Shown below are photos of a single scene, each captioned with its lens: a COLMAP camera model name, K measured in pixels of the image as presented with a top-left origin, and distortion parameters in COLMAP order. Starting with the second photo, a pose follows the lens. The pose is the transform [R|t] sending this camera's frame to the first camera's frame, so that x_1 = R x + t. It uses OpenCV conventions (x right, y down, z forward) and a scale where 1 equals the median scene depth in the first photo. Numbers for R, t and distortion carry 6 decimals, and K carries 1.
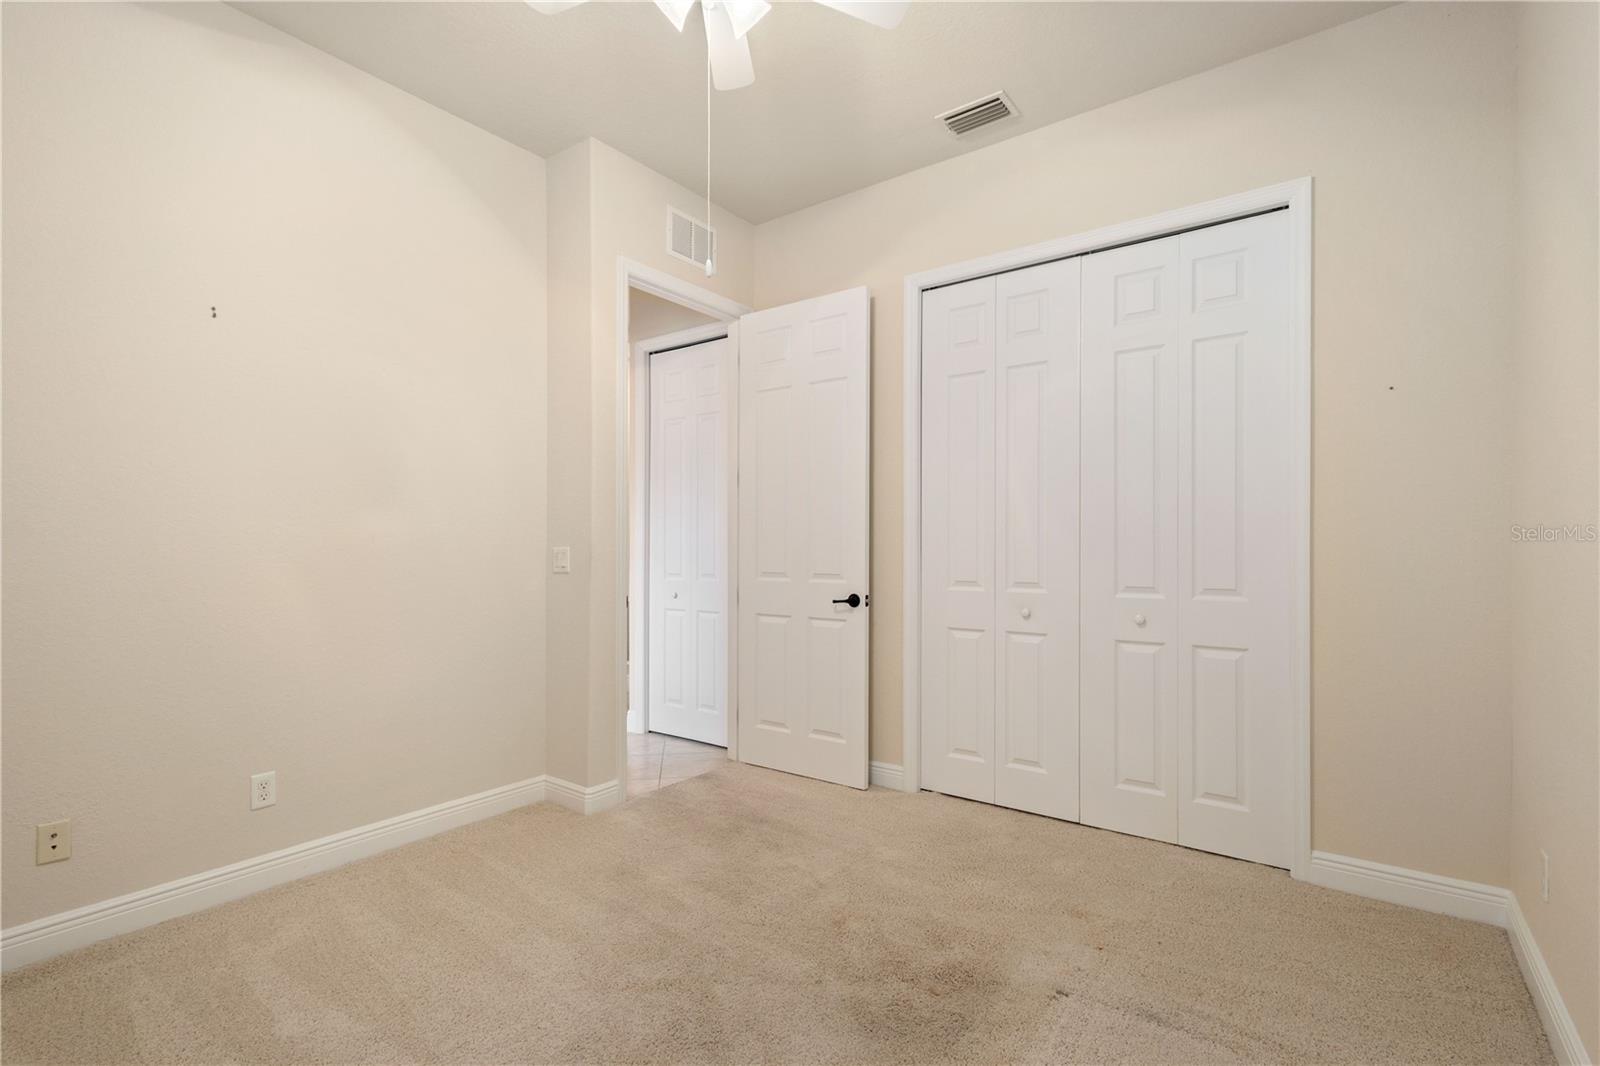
lens RADIAL K [[730.5, 0, 804.2], [0, 730.5, 540.0], [0, 0, 1]] dist [0.002342, -0.002402]
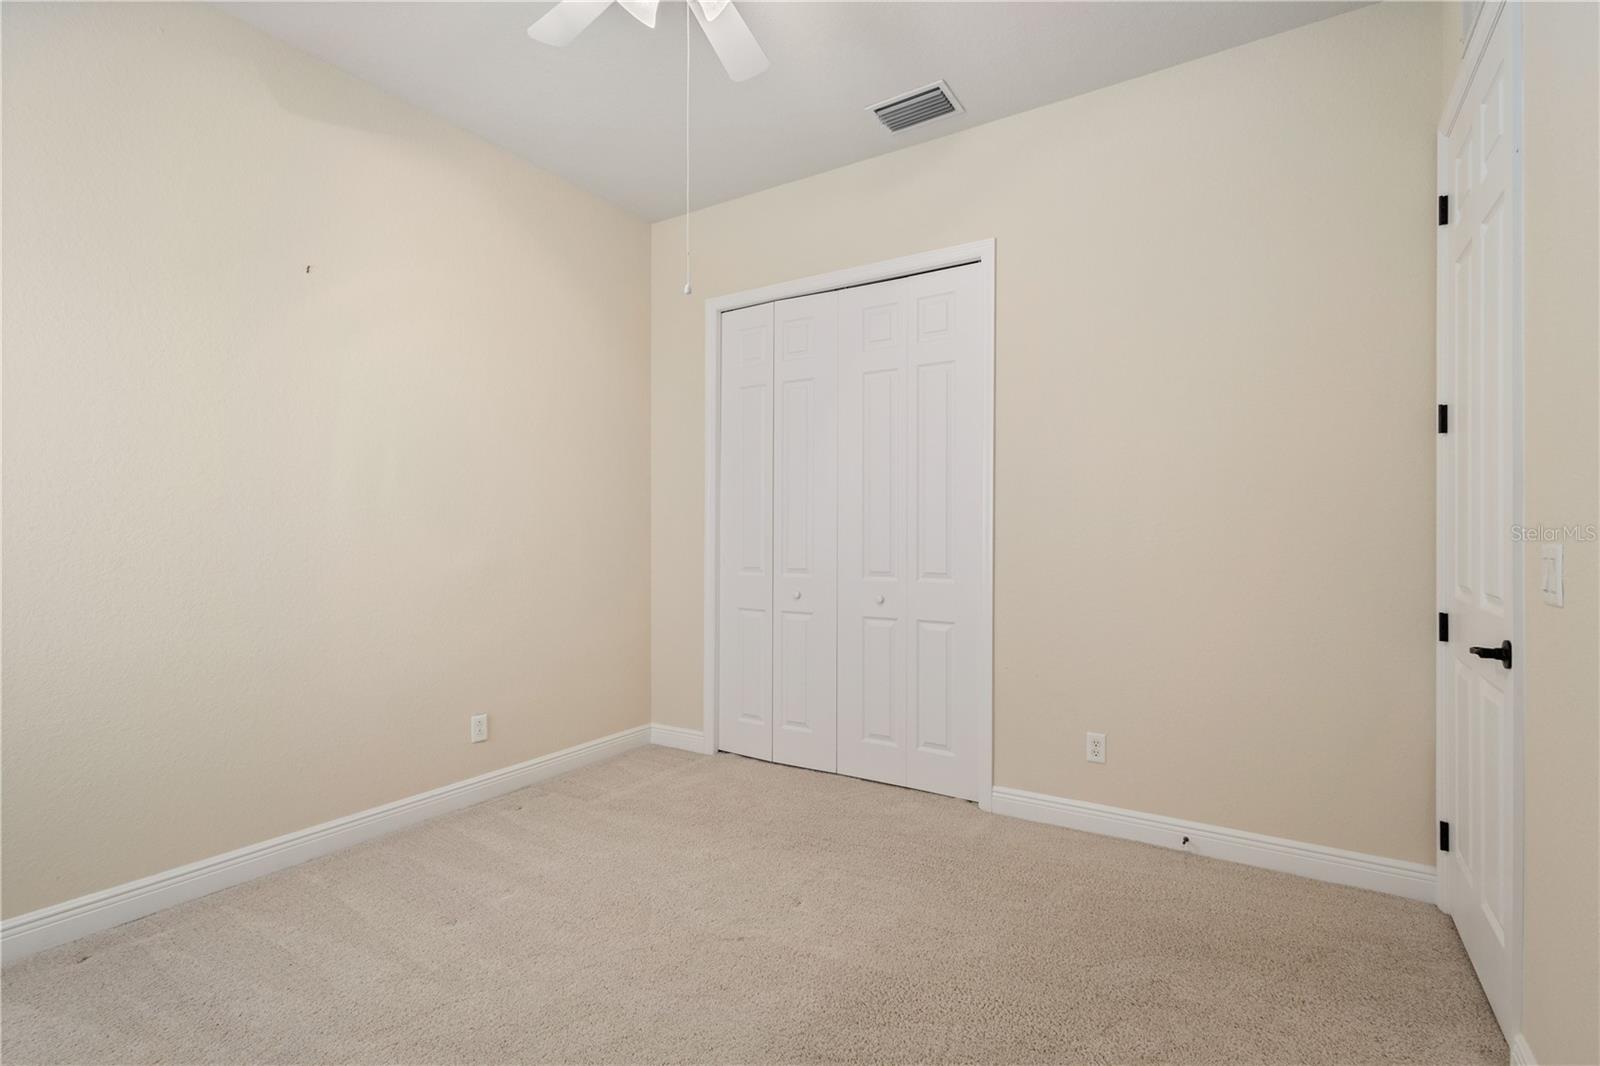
lens RADIAL K [[730.5, 0, 798.2], [0, 730.5, 530.8], [0, 0, 1]] dist [0.002342, -0.002402]
pose [[0.996849, 0.002803, 0.079270, 0.214515], [-0.002772, 0.999996, -0.000498, -0.000567], [-0.079271, 0.000277, 0.996853, -0.155300]]
